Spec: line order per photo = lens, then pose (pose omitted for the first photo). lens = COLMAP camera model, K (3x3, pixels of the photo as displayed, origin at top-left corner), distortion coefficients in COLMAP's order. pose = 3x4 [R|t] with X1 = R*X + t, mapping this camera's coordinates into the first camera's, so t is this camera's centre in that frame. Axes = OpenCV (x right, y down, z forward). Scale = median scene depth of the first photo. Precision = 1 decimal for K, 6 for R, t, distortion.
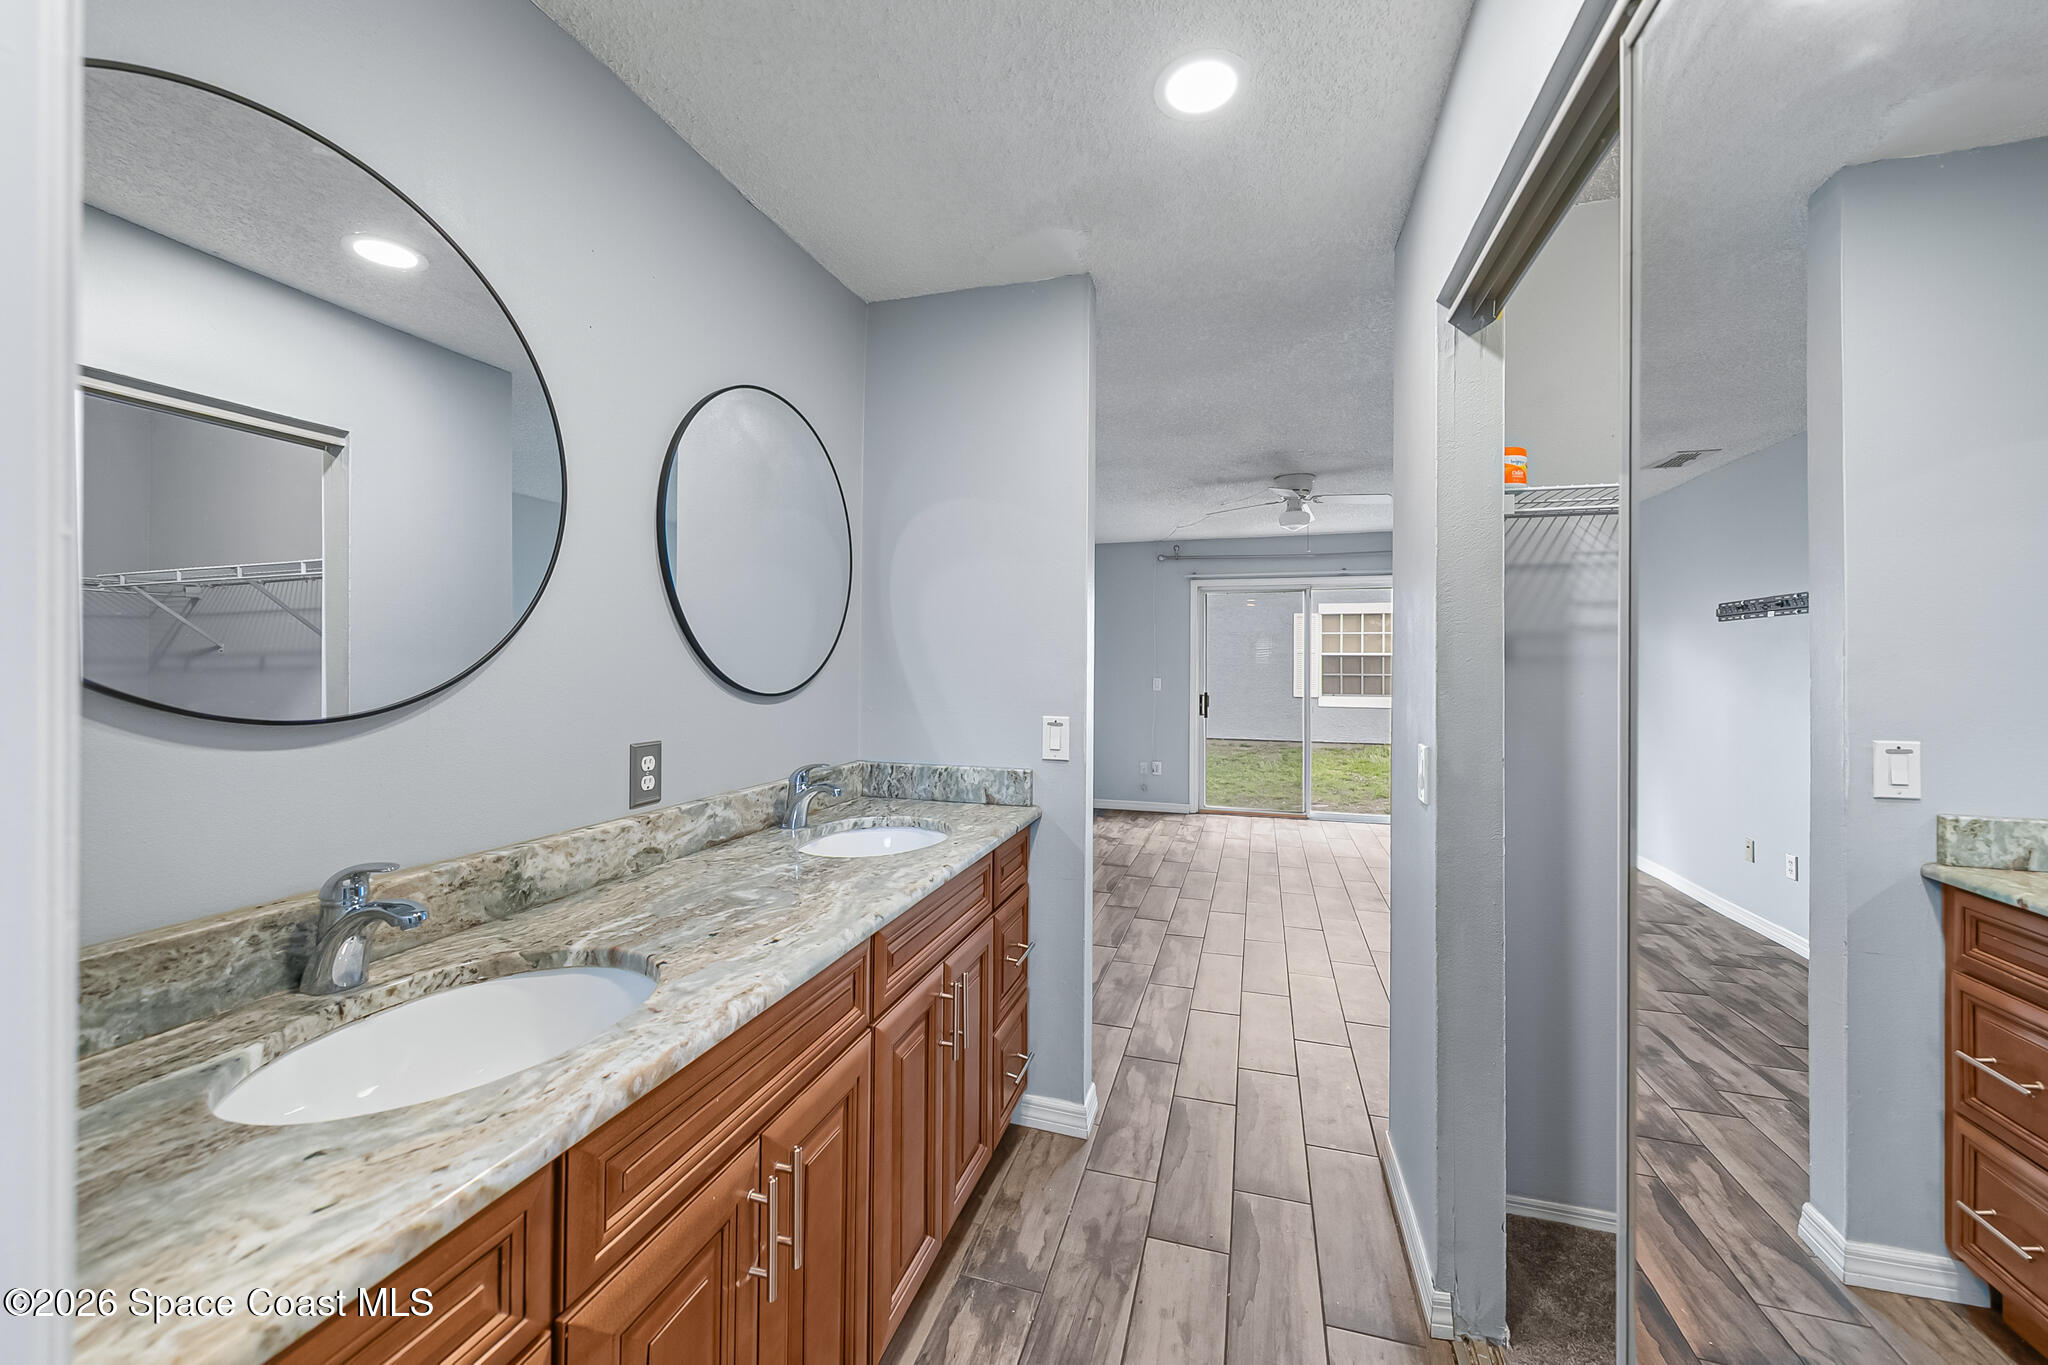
lens RADIAL K [[798.8, 0, 1031.4], [0, 798.8, 668.7], [0, 0, 1]] dist [0.006088, -0.000249]
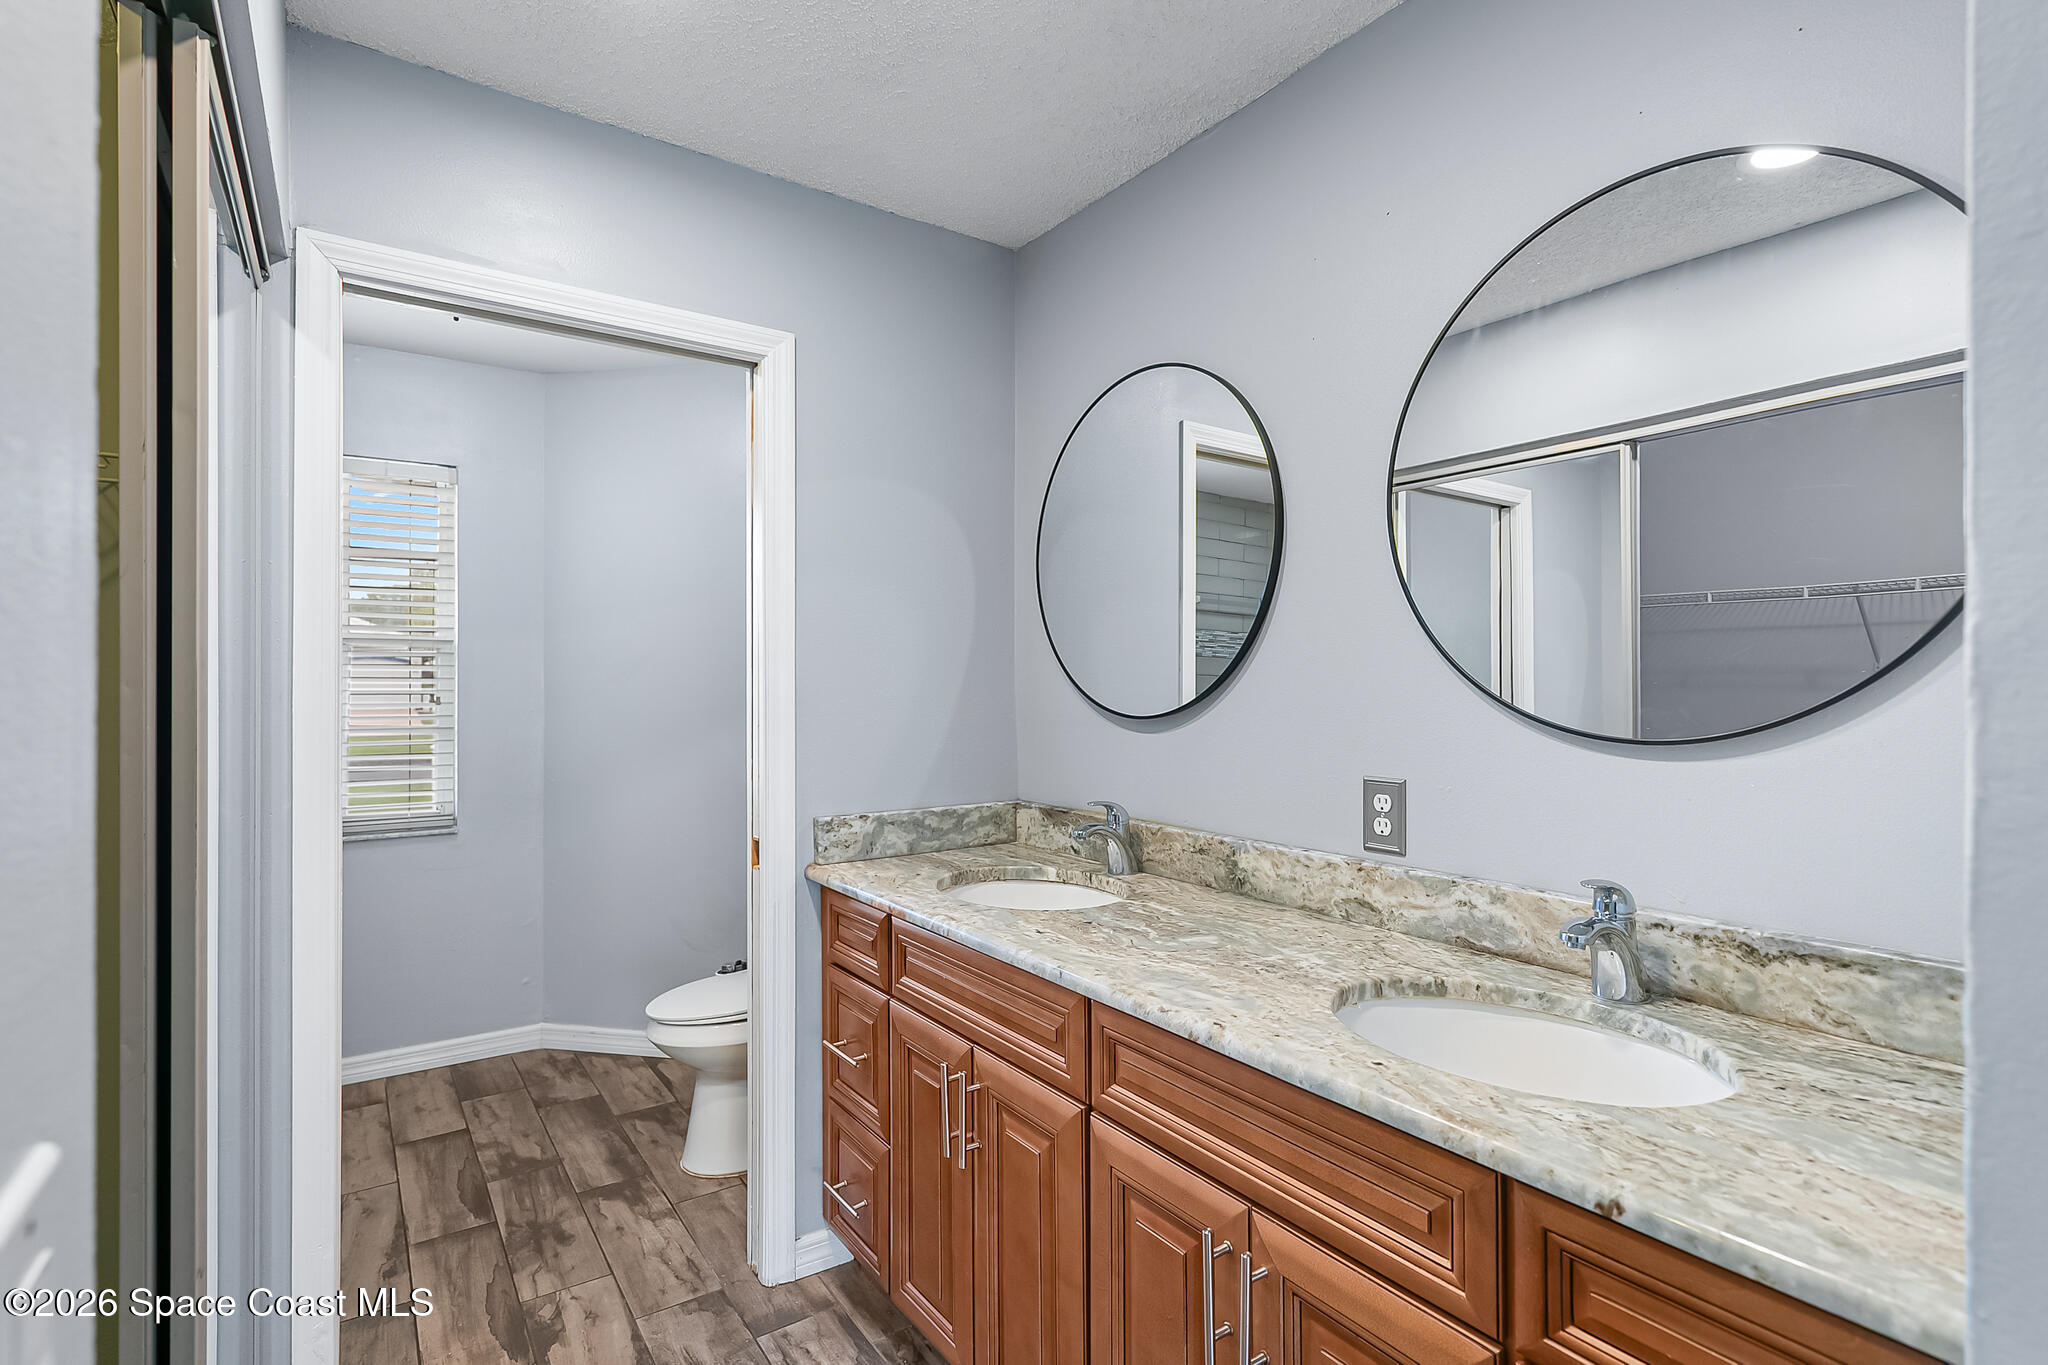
lens RADIAL K [[986.4, 0, 1029.4], [0, 986.4, 681.5], [0, 0, 1]] dist [0.009169, -0.000198]
pose [[-0.644579, -0.005869, -0.764515, 0.578231], [-0.005720, 0.999980, -0.002854, -0.004128], [0.764516, 0.002534, -0.644599, 1.457718]]
